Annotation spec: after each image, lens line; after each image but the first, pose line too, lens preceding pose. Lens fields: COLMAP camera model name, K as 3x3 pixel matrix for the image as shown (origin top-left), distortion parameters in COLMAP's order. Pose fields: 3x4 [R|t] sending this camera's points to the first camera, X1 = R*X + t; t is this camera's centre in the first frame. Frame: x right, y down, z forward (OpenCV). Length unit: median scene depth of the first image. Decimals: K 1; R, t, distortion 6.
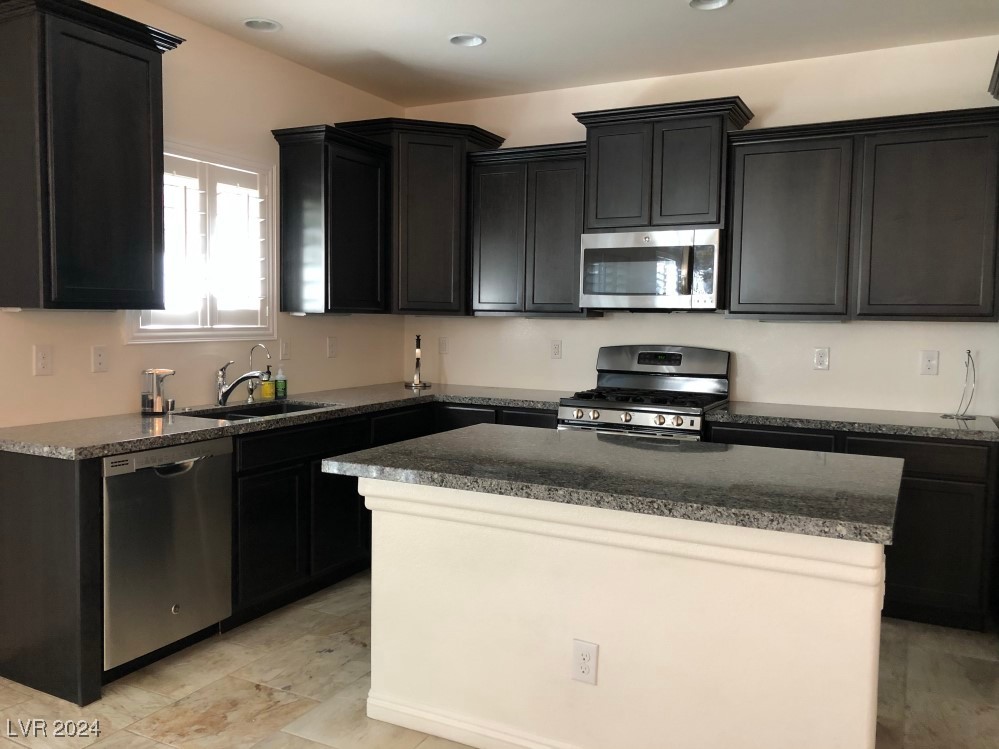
lens RADIAL K [[813.9, 0, 499.7], [0, 813.9, 372.7], [0, 0, 1]] dist [0.038707, -0.035273]
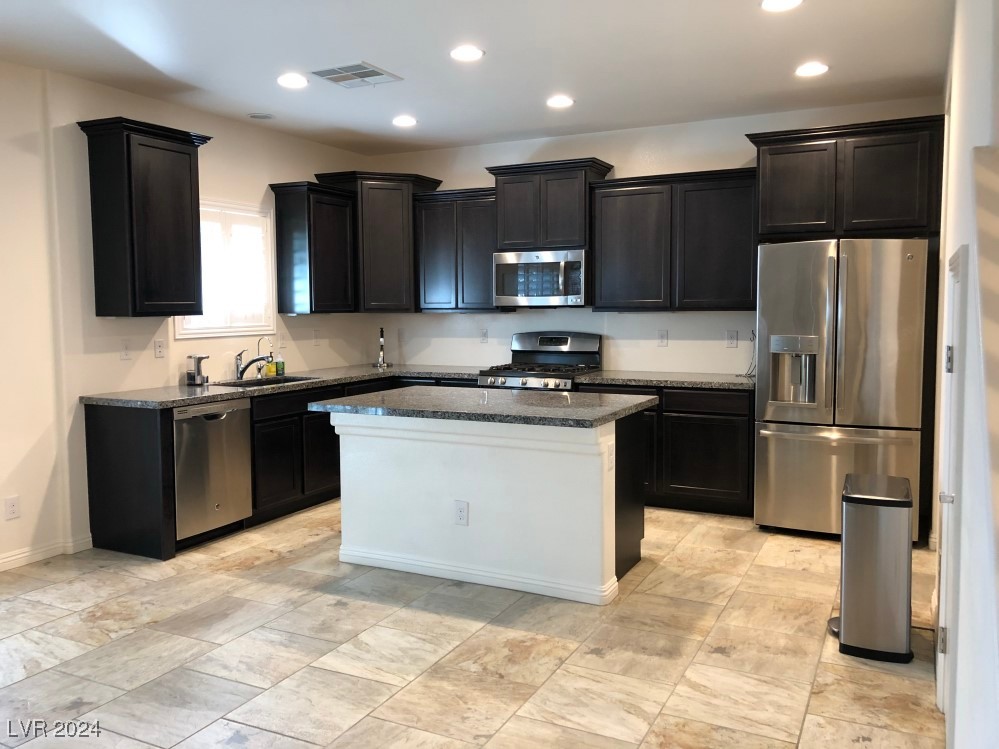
lens RADIAL K [[813.9, 0, 502.9], [0, 813.9, 365.6], [0, 0, 1]] dist [0.038707, -0.035273]
pose [[0.999676, -0.022783, 0.011377, 0.106916], [0.022738, 0.999733, 0.004016, 0.019628], [-0.011465, -0.003756, 0.999927, -0.440601]]
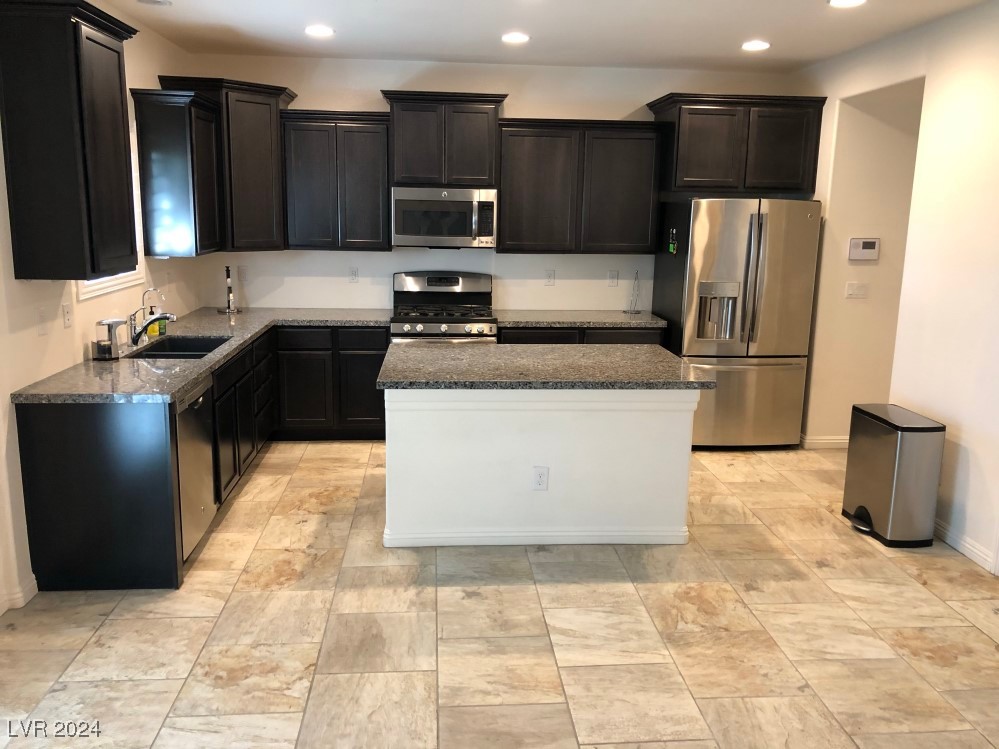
lens RADIAL K [[813.9, 0, 498.5], [0, 813.9, 363.6], [0, 0, 1]] dist [0.038707, -0.035273]
pose [[0.851008, -0.100643, 0.515419, -0.495624], [0.031954, 0.989569, 0.140469, -0.078520], [-0.524180, -0.103070, 0.845347, -0.227123]]
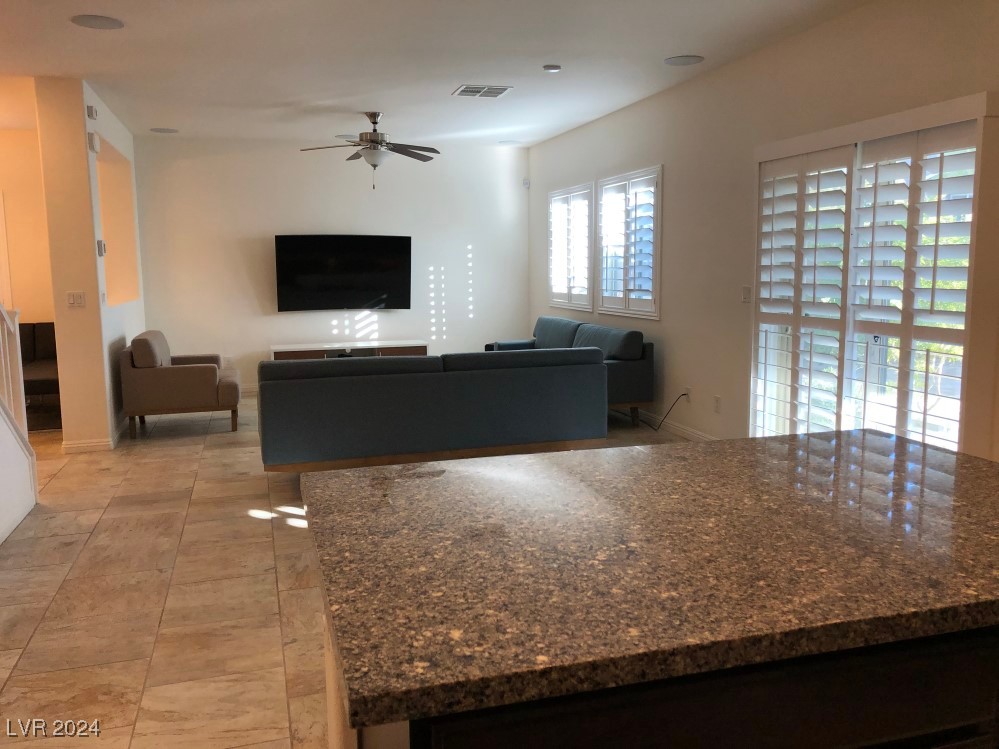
lens RADIAL K [[813.9, 0, 495.3], [0, 813.9, 378.1], [0, 0, 1]] dist [0.038707, -0.035273]
pose [[-0.719978, 0.091009, -0.688004, 0.450034], [-0.047113, 0.982668, 0.179289, -0.058134], [0.692396, 0.161498, -0.703211, 0.843834]]
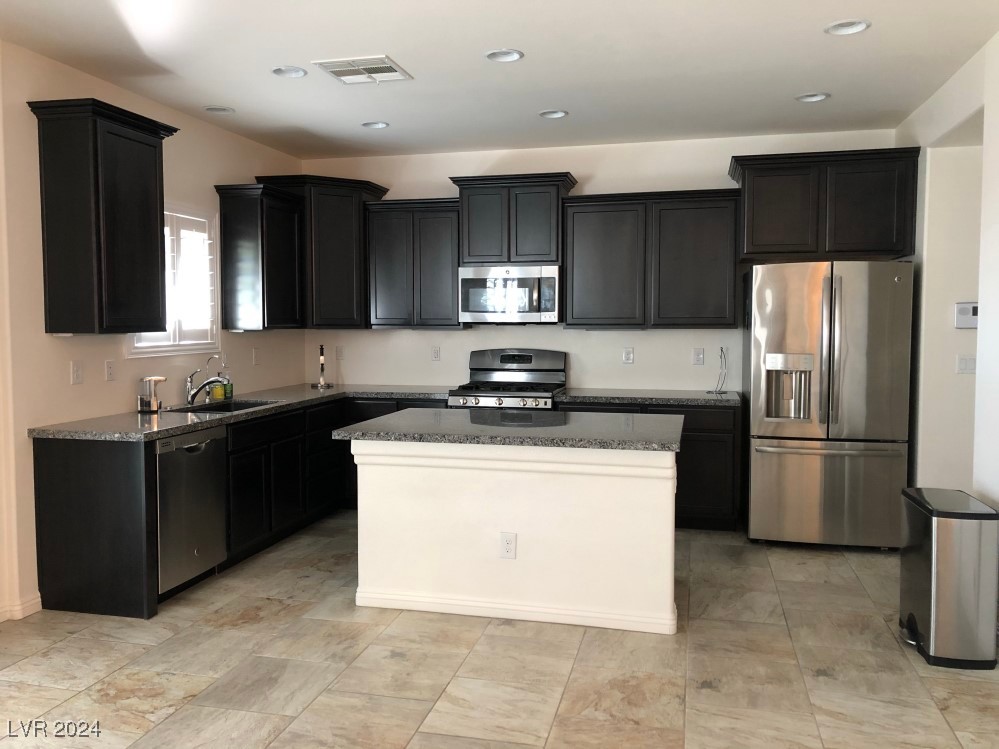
lens RADIAL K [[813.9, 0, 495.7], [0, 813.9, 368.6], [0, 0, 1]] dist [0.038707, -0.035273]
pose [[0.972604, -0.029806, 0.230548, -0.168956], [0.031827, 0.999481, -0.005049, 0.005504], [-0.230278, 0.012249, 0.973048, -0.343572]]
